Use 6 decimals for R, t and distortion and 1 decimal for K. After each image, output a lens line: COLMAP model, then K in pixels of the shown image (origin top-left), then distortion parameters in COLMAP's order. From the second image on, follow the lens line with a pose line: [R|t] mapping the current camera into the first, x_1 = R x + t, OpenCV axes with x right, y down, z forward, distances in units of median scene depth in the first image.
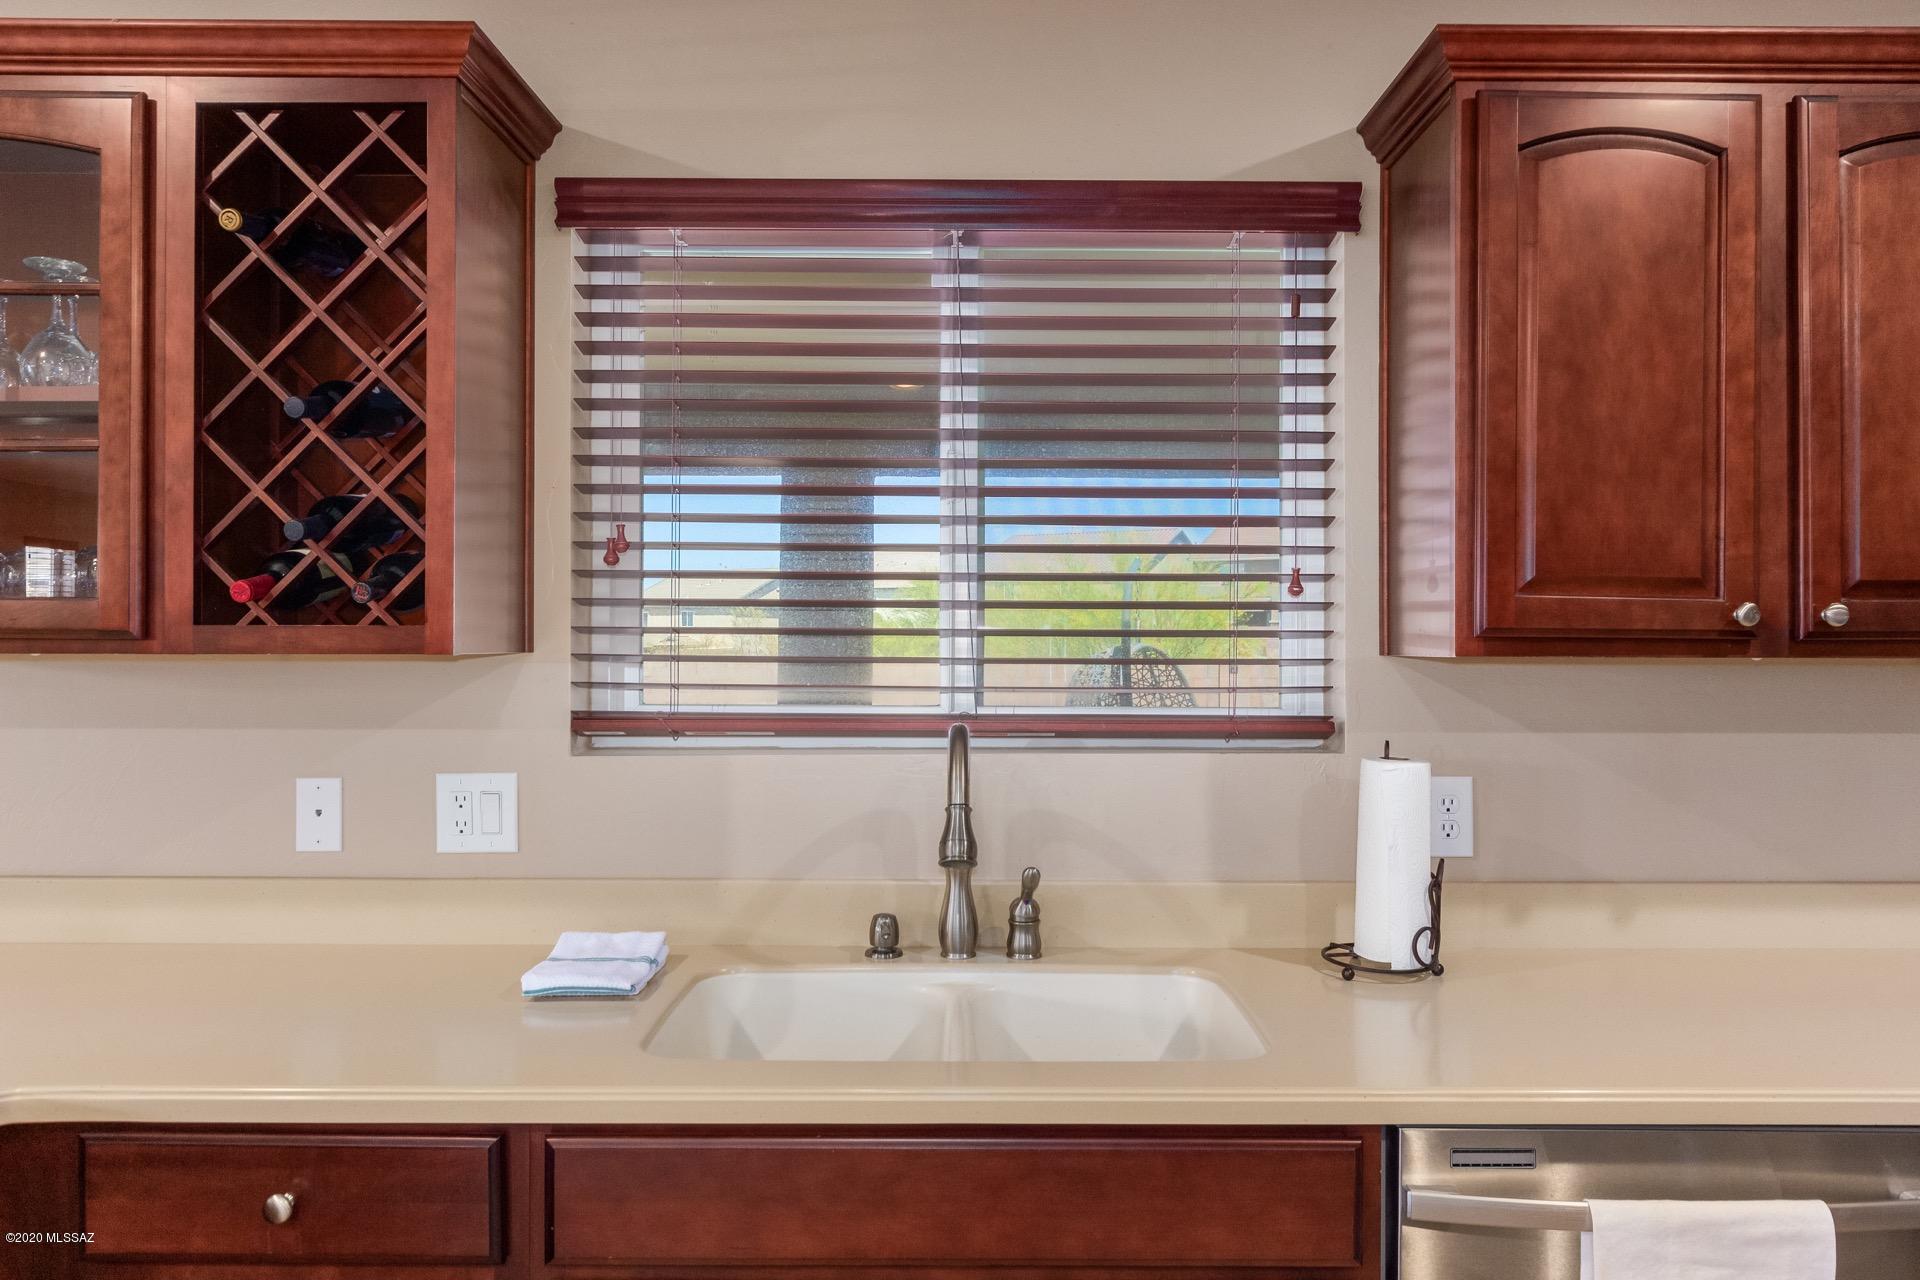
lens RADIAL K [[1314.4, 0, 963.4], [0, 1314.4, 640.3], [0, 0, 1]] dist [-0.003930, -0.000435]
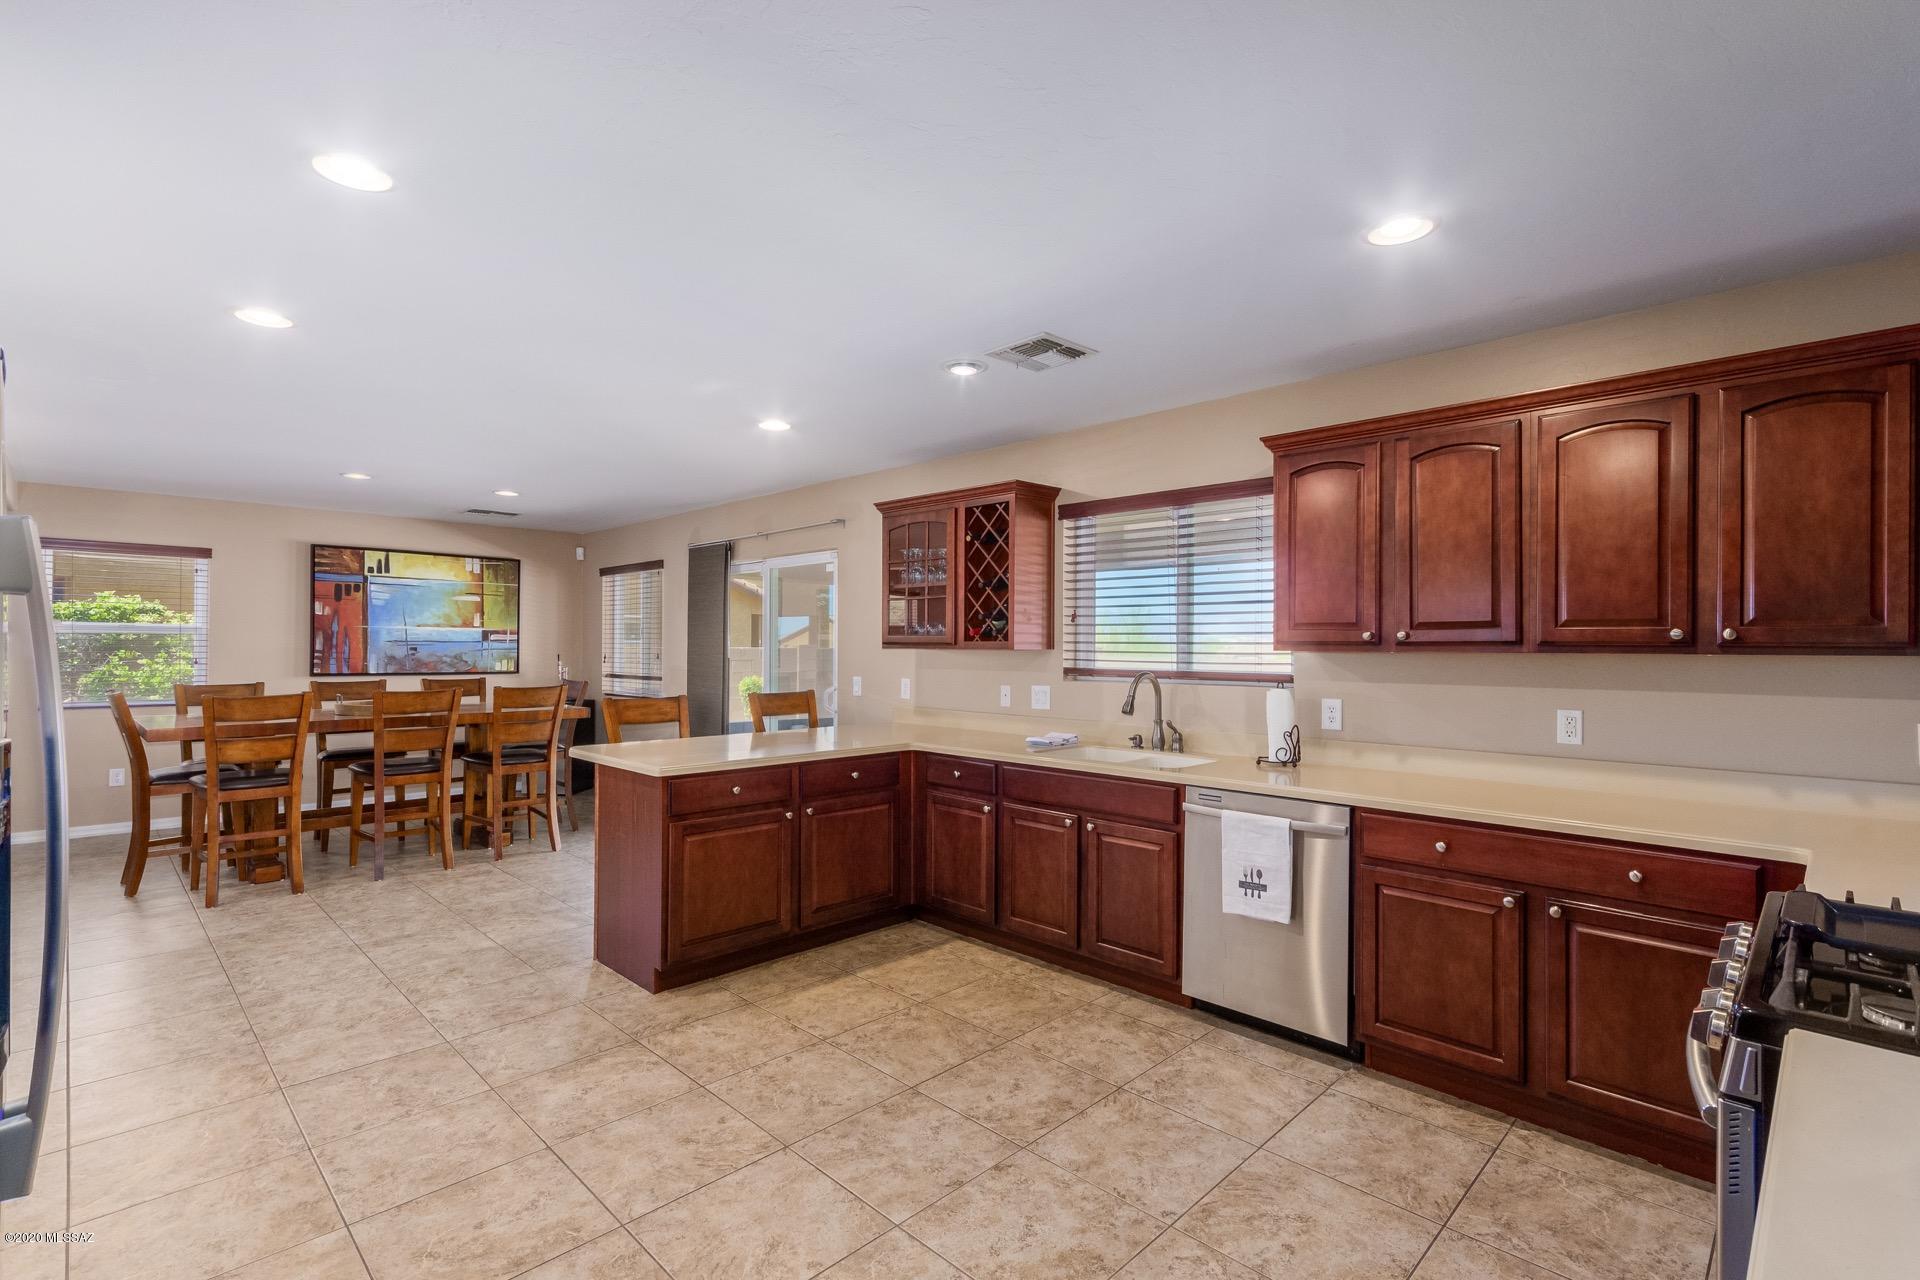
lens RADIAL K [[884.9, 0, 964.9], [0, 884.9, 643.0], [0, 0, 1]] dist [0.001392, 0.002496]
pose [[0.710548, -0.002078, -0.703646, 1.183576], [-0.003744, 0.999970, -0.006734, 0.009968], [0.703639, 0.007419, 0.710519, -0.810812]]
